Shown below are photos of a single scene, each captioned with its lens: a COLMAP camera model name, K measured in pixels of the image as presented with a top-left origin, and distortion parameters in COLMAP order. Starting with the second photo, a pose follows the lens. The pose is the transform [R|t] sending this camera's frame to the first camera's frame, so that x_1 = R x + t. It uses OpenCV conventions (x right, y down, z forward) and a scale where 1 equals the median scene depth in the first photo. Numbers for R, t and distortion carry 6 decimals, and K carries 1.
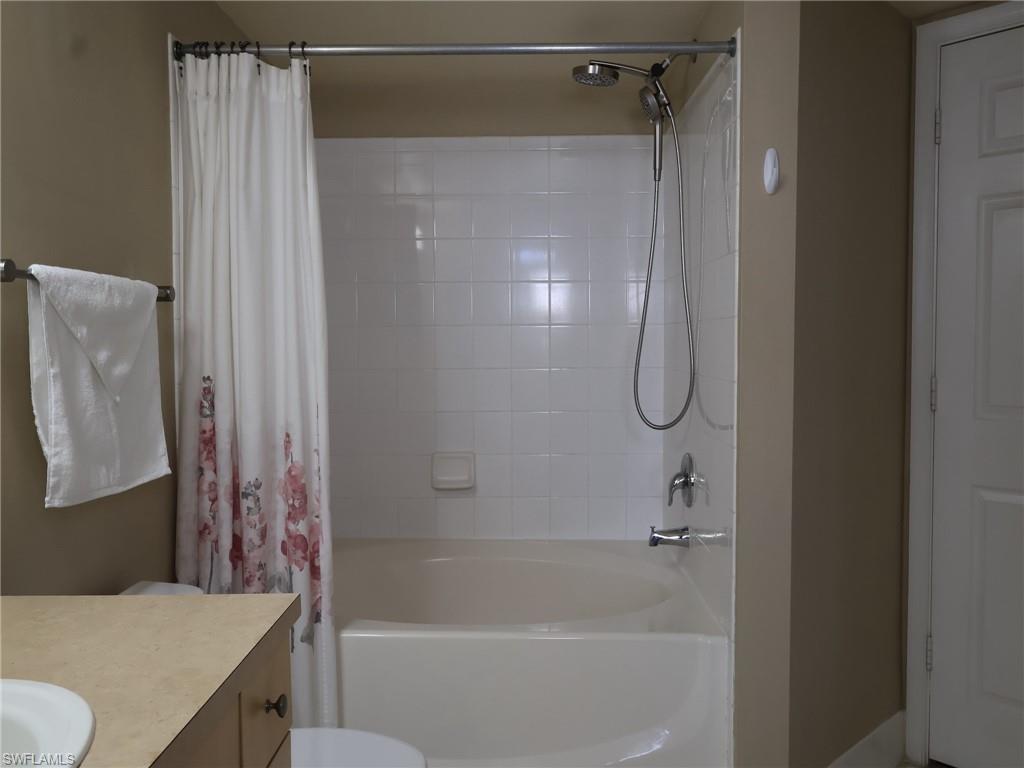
lens RADIAL K [[809.2, 0, 519.0], [0, 809.2, 376.6], [0, 0, 1]] dist [-0.003820, 0.005696]
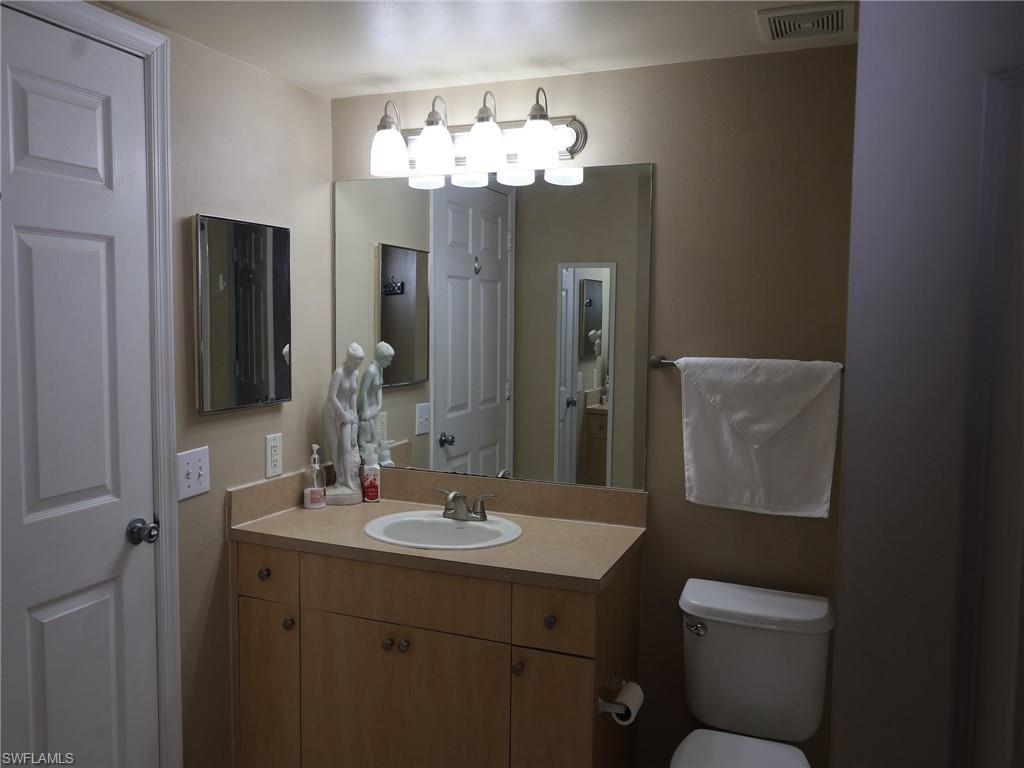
lens RADIAL K [[809.2, 0, 510.5], [0, 809.2, 386.8], [0, 0, 1]] dist [-0.003820, 0.005696]
pose [[-0.371076, 0.083913, -0.924803, 0.754414], [-0.048957, 0.992756, 0.109723, -0.165098], [0.927311, 0.085991, -0.364280, 0.861801]]
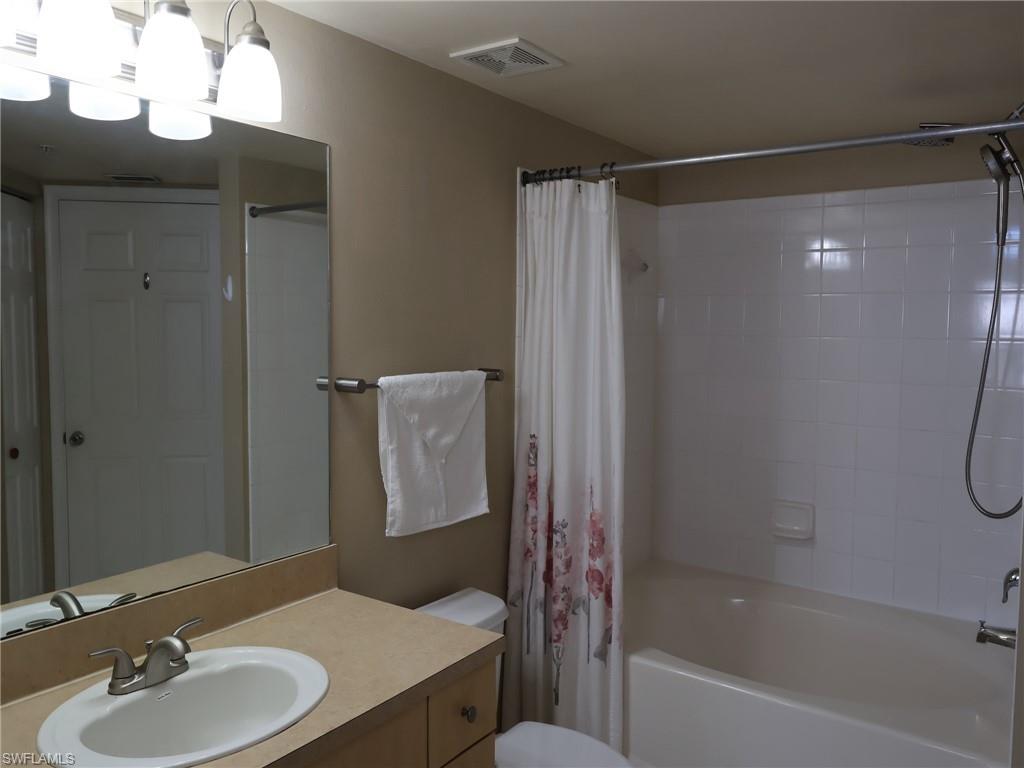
lens RADIAL K [[809.2, 0, 508.1], [0, 809.2, 377.1], [0, 0, 1]] dist [-0.003820, 0.005696]
pose [[0.819866, 0.051485, -0.570236, 0.306151], [-0.037319, 0.998636, 0.036509, -0.135912], [0.571338, -0.008652, 0.820669, -0.071780]]
